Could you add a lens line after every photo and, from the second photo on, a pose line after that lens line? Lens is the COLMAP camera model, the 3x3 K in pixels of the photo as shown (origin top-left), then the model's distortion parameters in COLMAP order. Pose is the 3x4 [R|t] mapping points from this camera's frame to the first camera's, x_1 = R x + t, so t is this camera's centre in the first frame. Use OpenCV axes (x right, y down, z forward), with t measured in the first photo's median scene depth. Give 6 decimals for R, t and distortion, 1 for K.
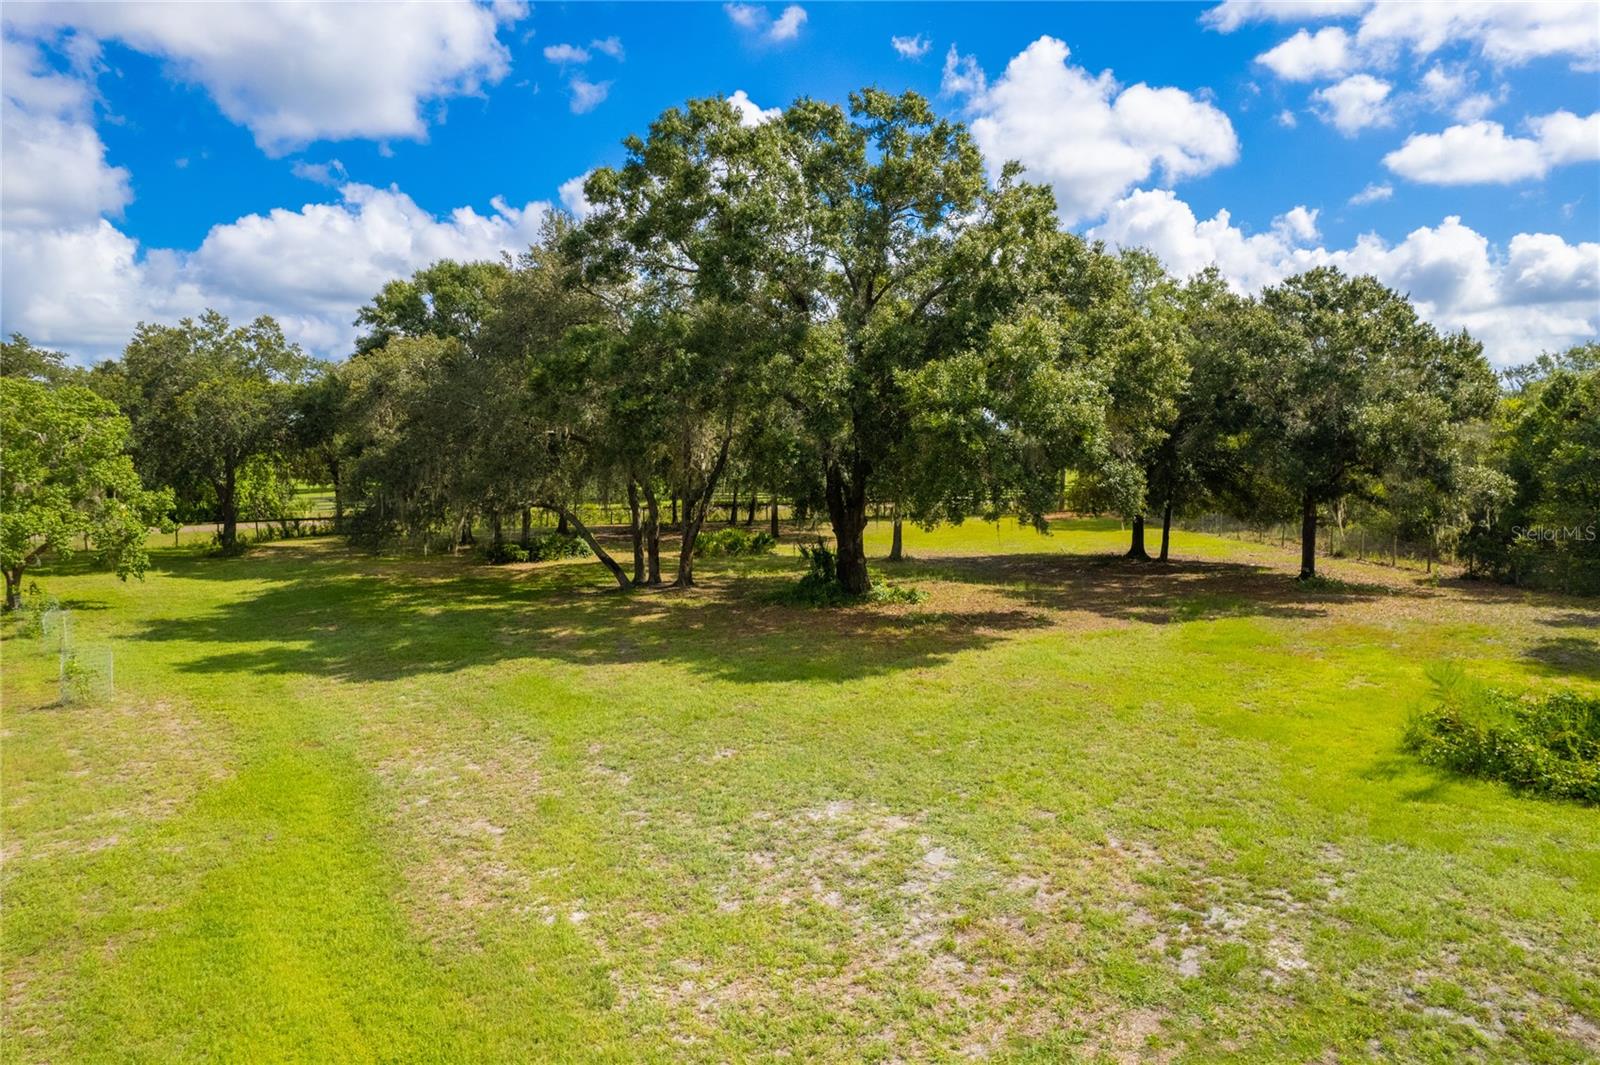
lens RADIAL K [[1030.9, 0, 809.4], [0, 1030.9, 504.8], [0, 0, 1]] dist [-0.068909, 0.063414]
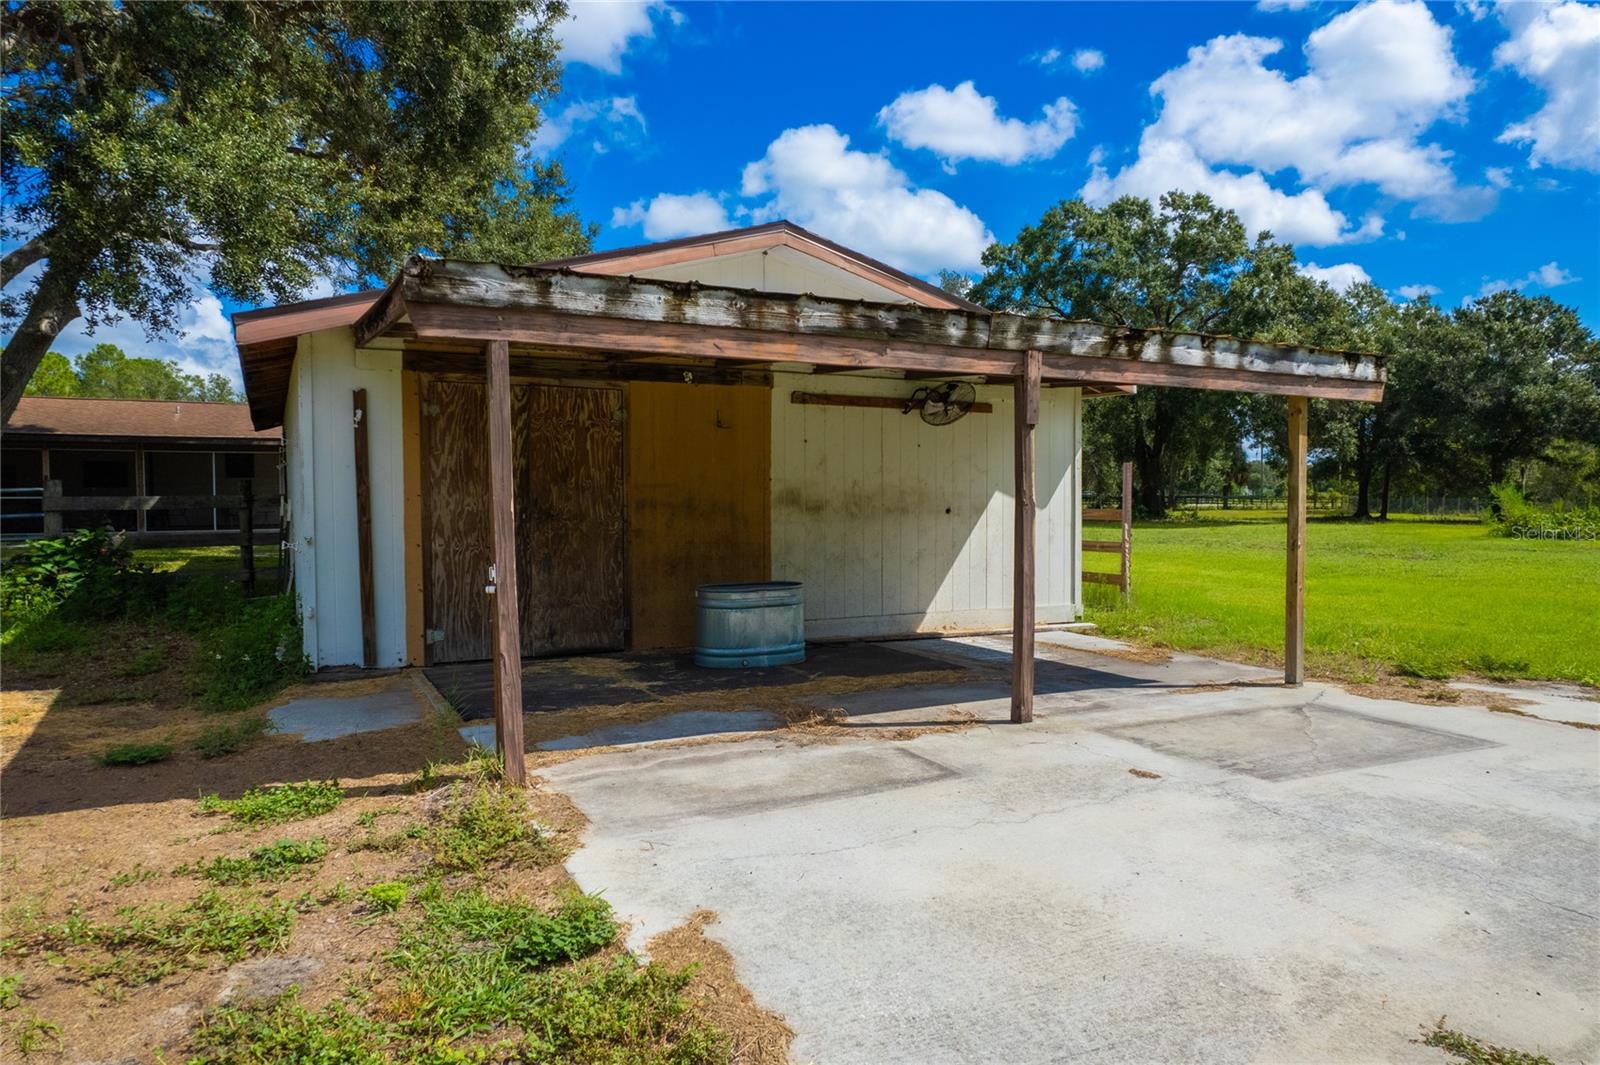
lens RADIAL K [[1030.9, 0, 804.3], [0, 1030.9, 523.8], [0, 0, 1]] dist [-0.068909, 0.063414]
pose [[0.976508, 0.013548, -0.215053, -0.155287], [-0.018314, 0.999628, -0.020186, 0.160212], [0.214699, 0.023650, 0.976394, -0.679767]]
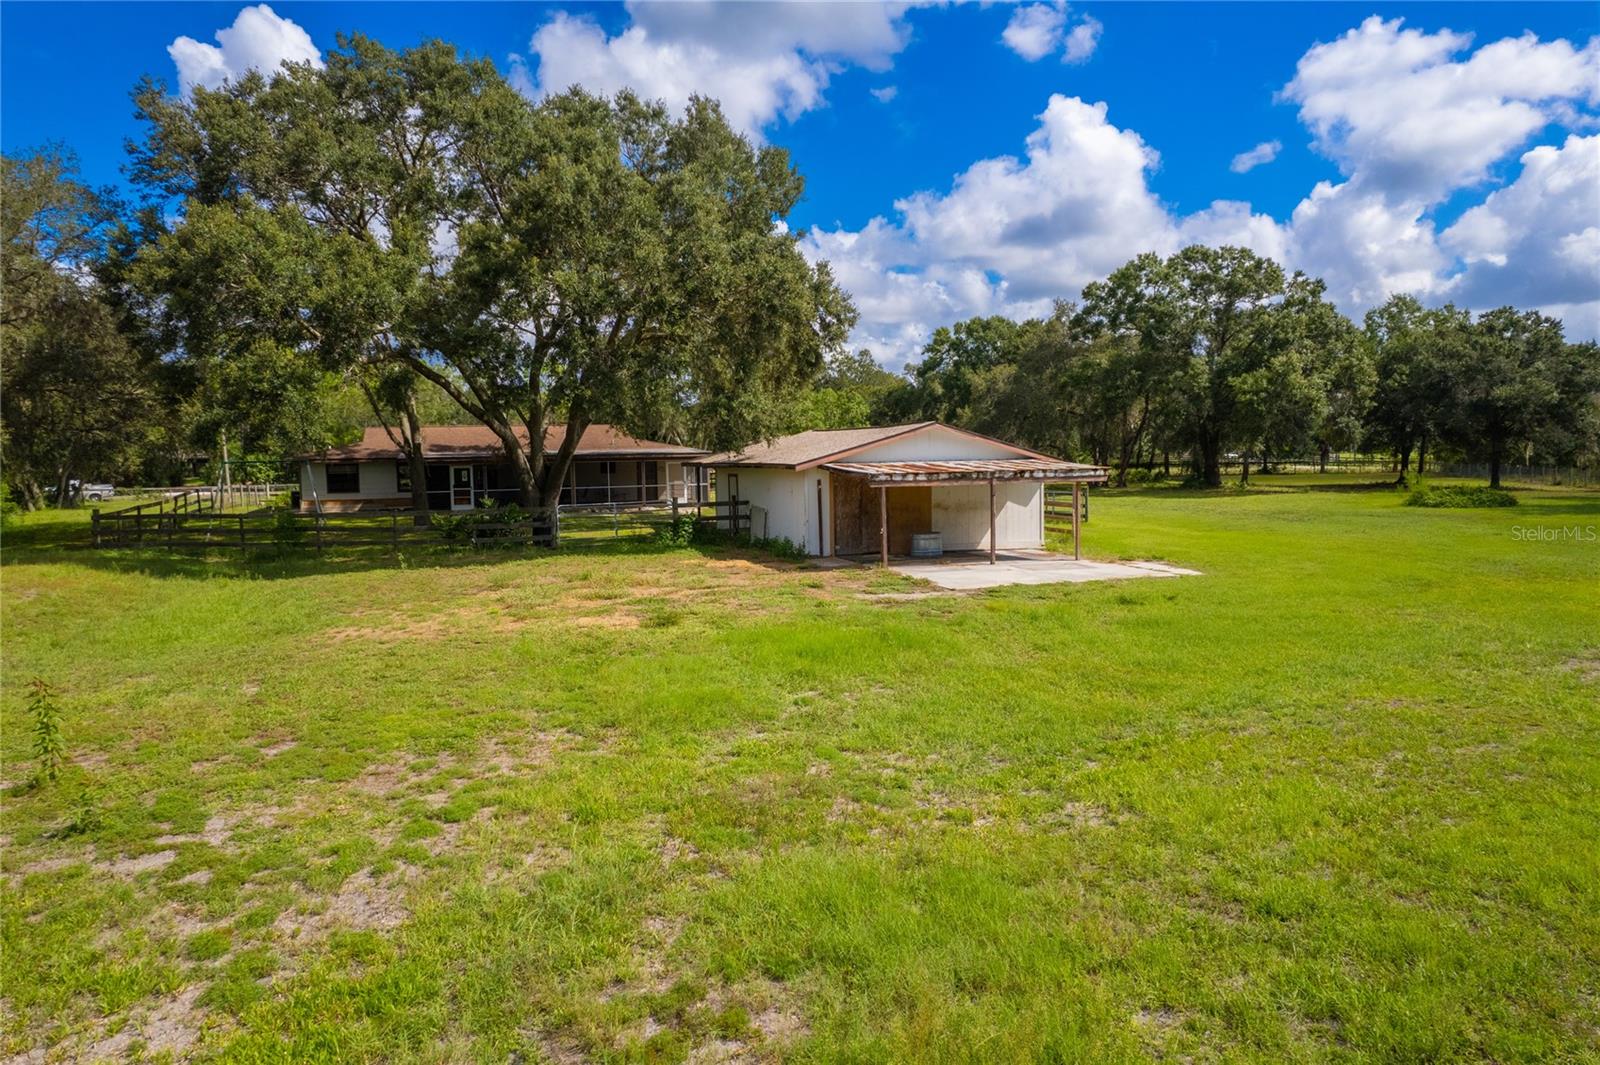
lens RADIAL K [[1030.9, 0, 804.5], [0, 1030.9, 530.6], [0, 0, 1]] dist [-0.068909, 0.063414]
pose [[0.935481, 0.022825, -0.352640, 0.004538], [-0.012582, 0.999430, 0.031311, 0.140343], [0.353154, -0.024854, 0.935235, -1.354874]]
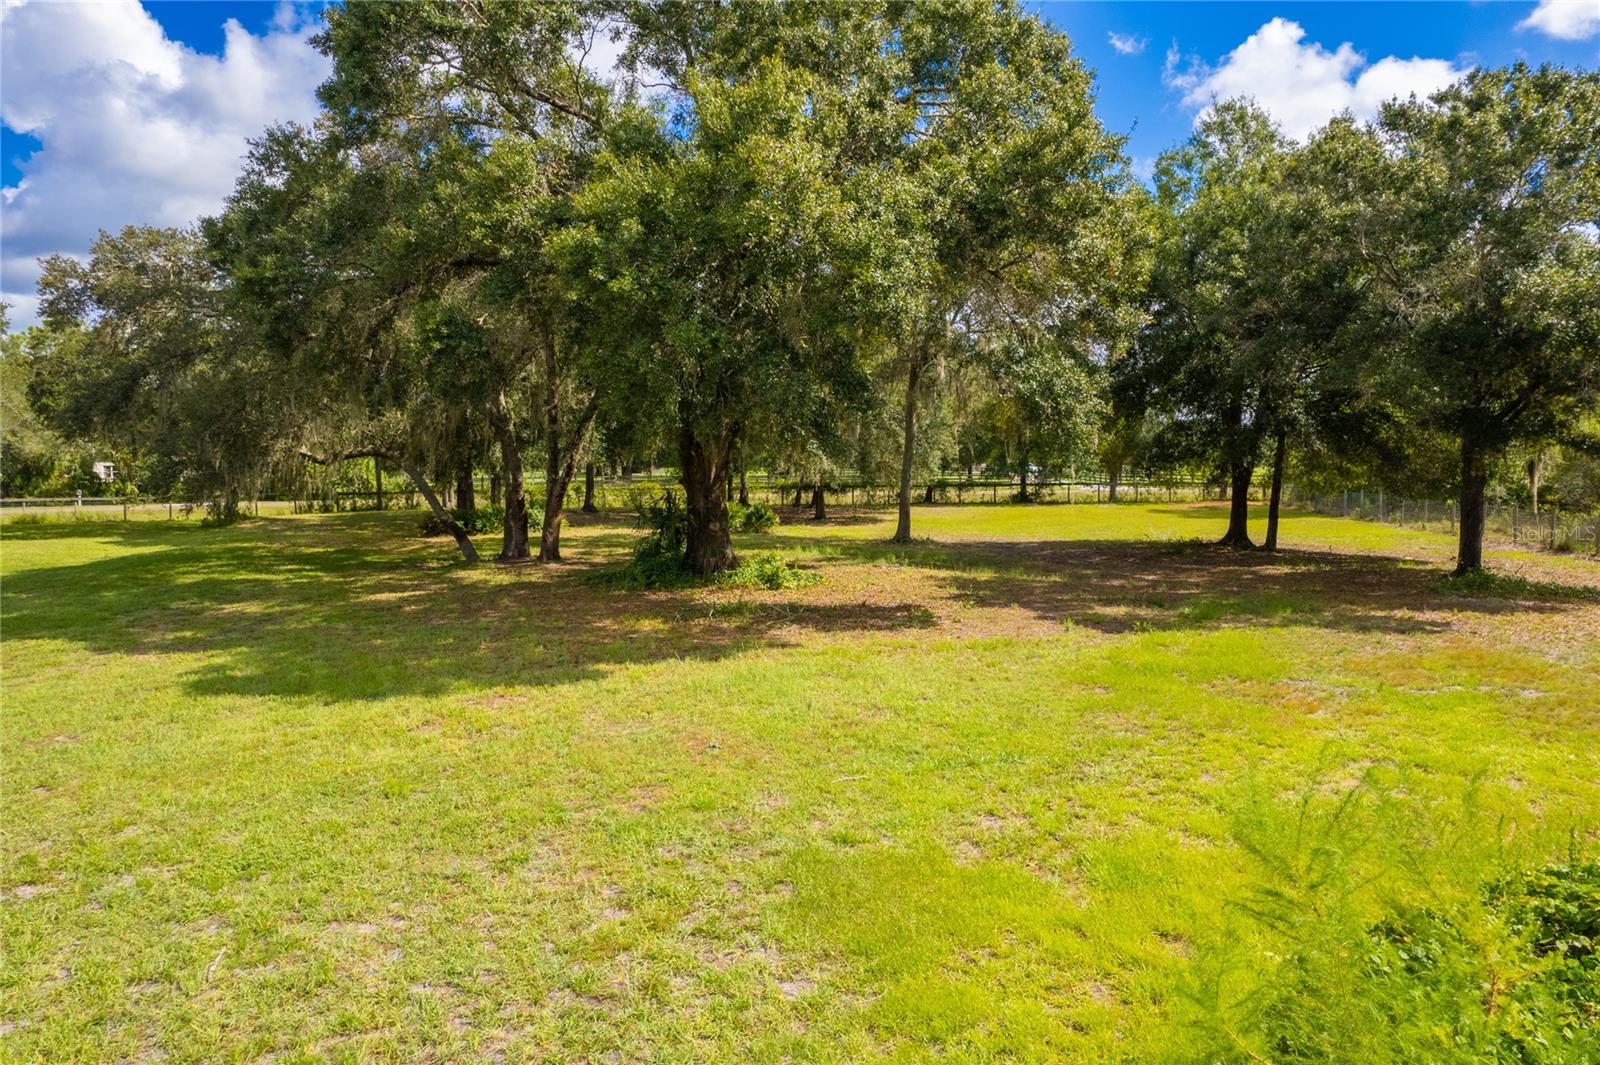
lens RADIAL K [[1030.9, 0, 806.5], [0, 1030.9, 529.3], [0, 0, 1]] dist [-0.068909, 0.063414]
pose [[0.974687, 0.016955, -0.222928, 0.305126], [-0.012627, 0.999703, 0.020829, 0.047695], [0.223215, -0.017487, 0.974612, 0.391394]]
